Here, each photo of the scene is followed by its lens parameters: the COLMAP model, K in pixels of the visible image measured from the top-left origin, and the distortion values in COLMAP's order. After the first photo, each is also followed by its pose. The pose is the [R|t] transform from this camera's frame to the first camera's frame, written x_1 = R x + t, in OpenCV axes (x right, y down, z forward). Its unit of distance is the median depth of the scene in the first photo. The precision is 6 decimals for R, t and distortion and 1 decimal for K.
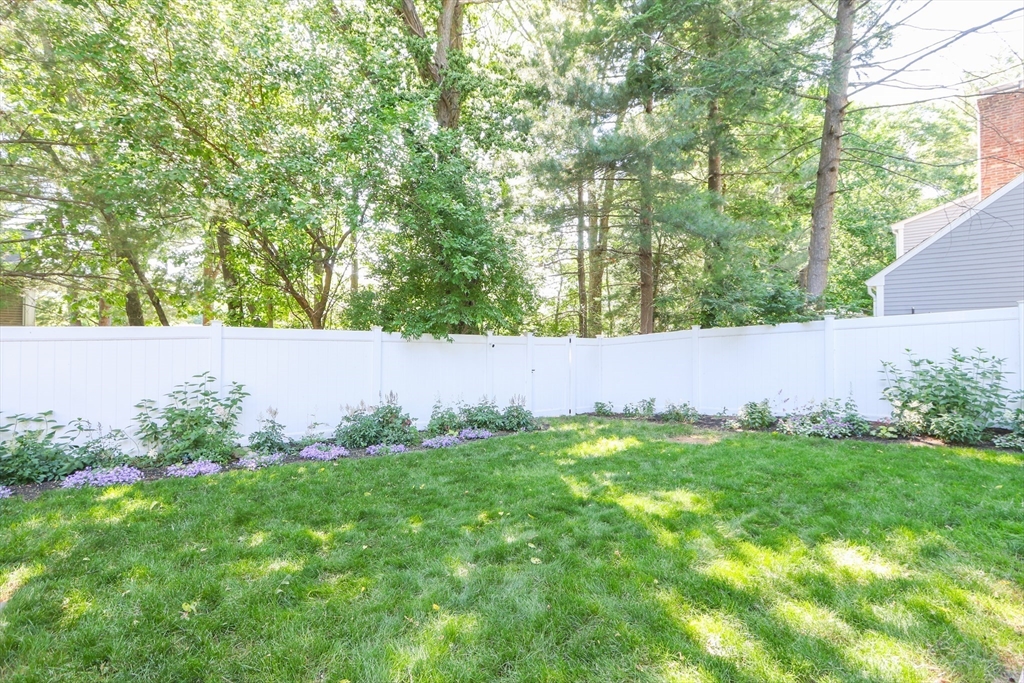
lens RADIAL K [[482.6, 0, 507.1], [0, 482.6, 338.2], [0, 0, 1]] dist [-0.002076, -0.000421]
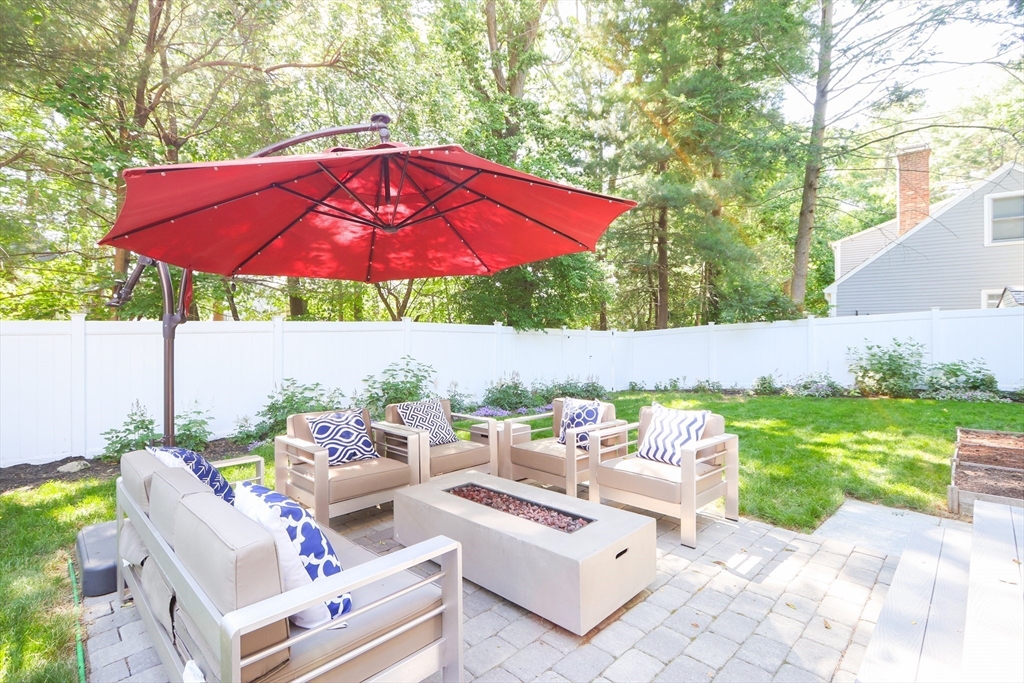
lens RADIAL K [[482.6, 0, 514.6], [0, 482.6, 337.2], [0, 0, 1]] dist [-0.002076, -0.000421]
pose [[0.991901, -0.000598, 0.127013, -0.435229], [-0.000356, 0.999972, 0.007484, 0.007726], [-0.127014, -0.007468, 0.991873, -0.345566]]
